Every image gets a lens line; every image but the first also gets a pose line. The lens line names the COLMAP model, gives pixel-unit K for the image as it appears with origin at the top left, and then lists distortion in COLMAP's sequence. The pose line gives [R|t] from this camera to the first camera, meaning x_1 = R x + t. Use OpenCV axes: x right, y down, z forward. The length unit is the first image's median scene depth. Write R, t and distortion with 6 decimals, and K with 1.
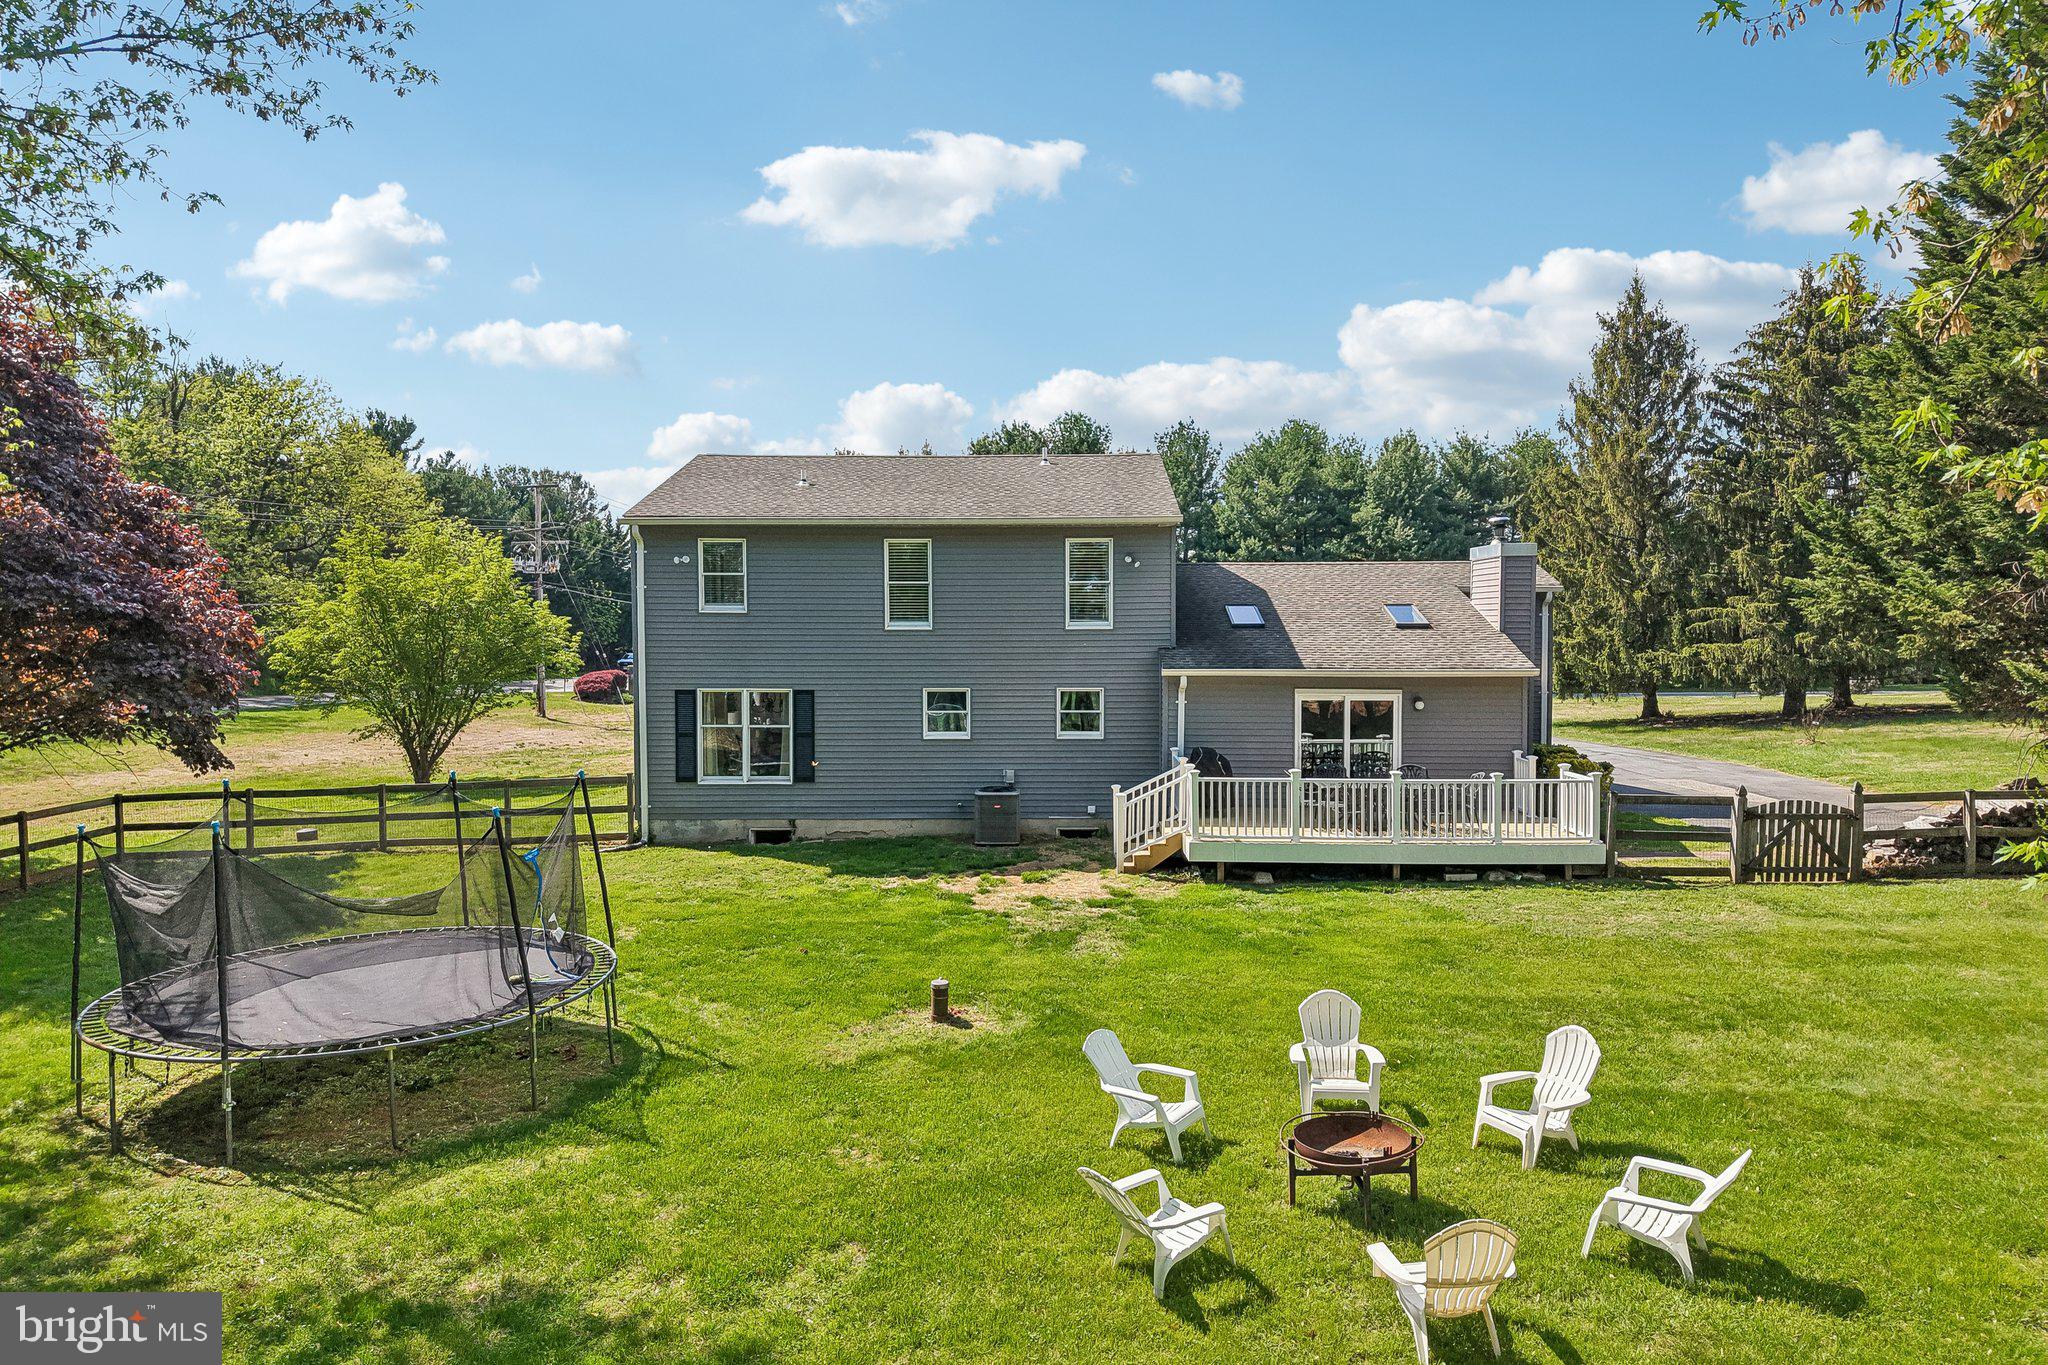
lens RADIAL K [[1378.7, 0, 1022.1], [0, 1378.7, 693.4], [0, 0, 1]] dist [0.045258, -0.092664]
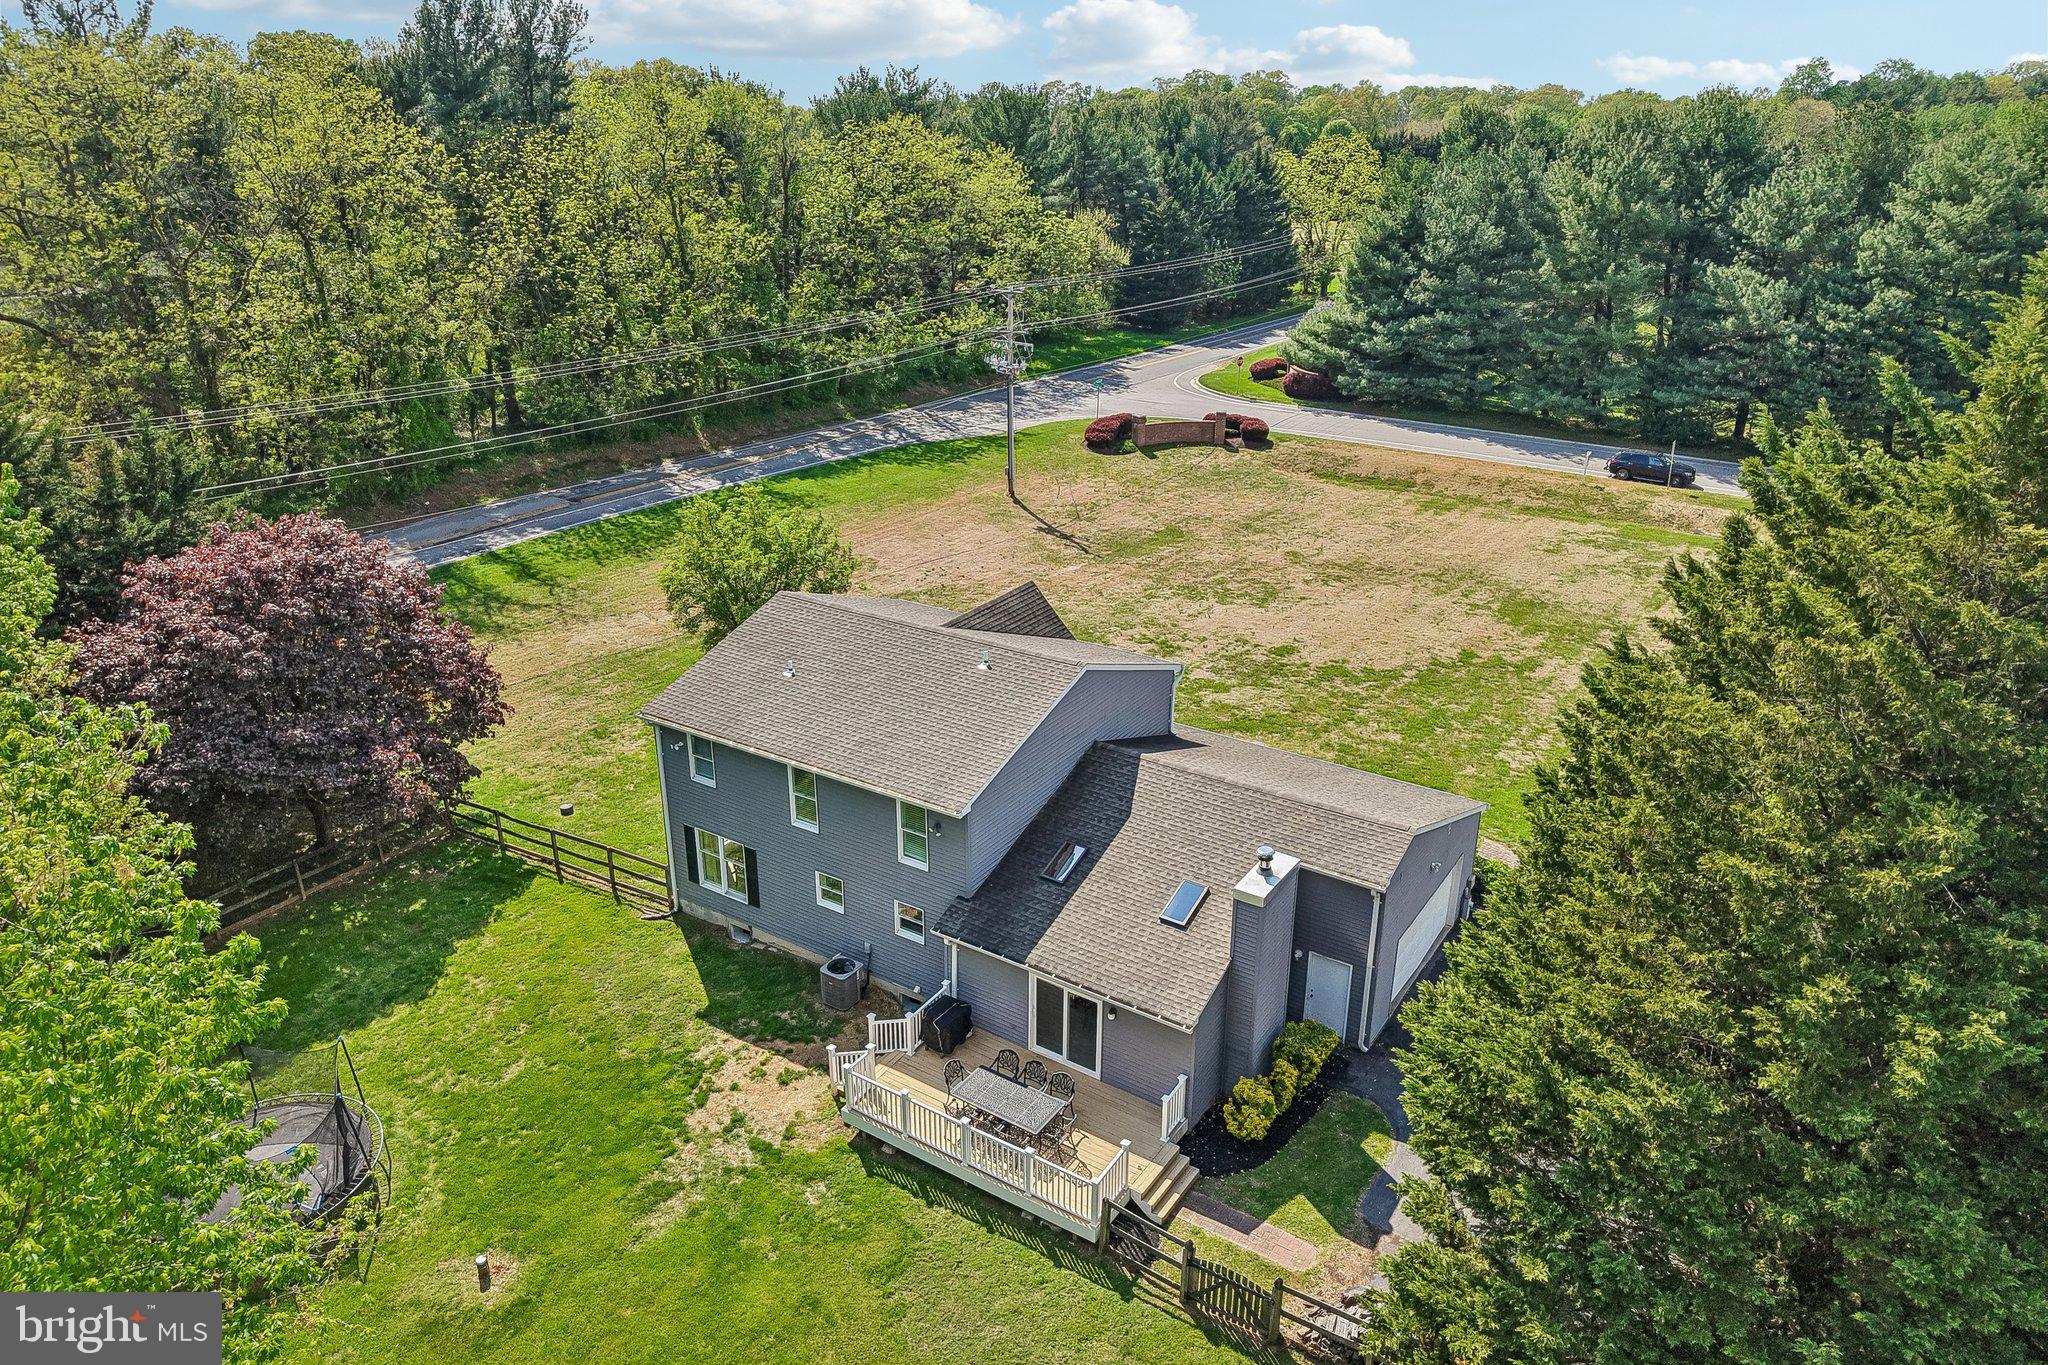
lens RADIAL K [[1395.6, 0, 1024.0], [0, 1395.6, 682.5], [0, 0, 1]] dist [0.007428, -0.004736]
pose [[0.844170, 0.207073, -0.494468, 0.733666], [-0.025525, 0.936863, 0.348763, -0.652725], [0.535468, -0.281794, 0.796157, 0.077786]]
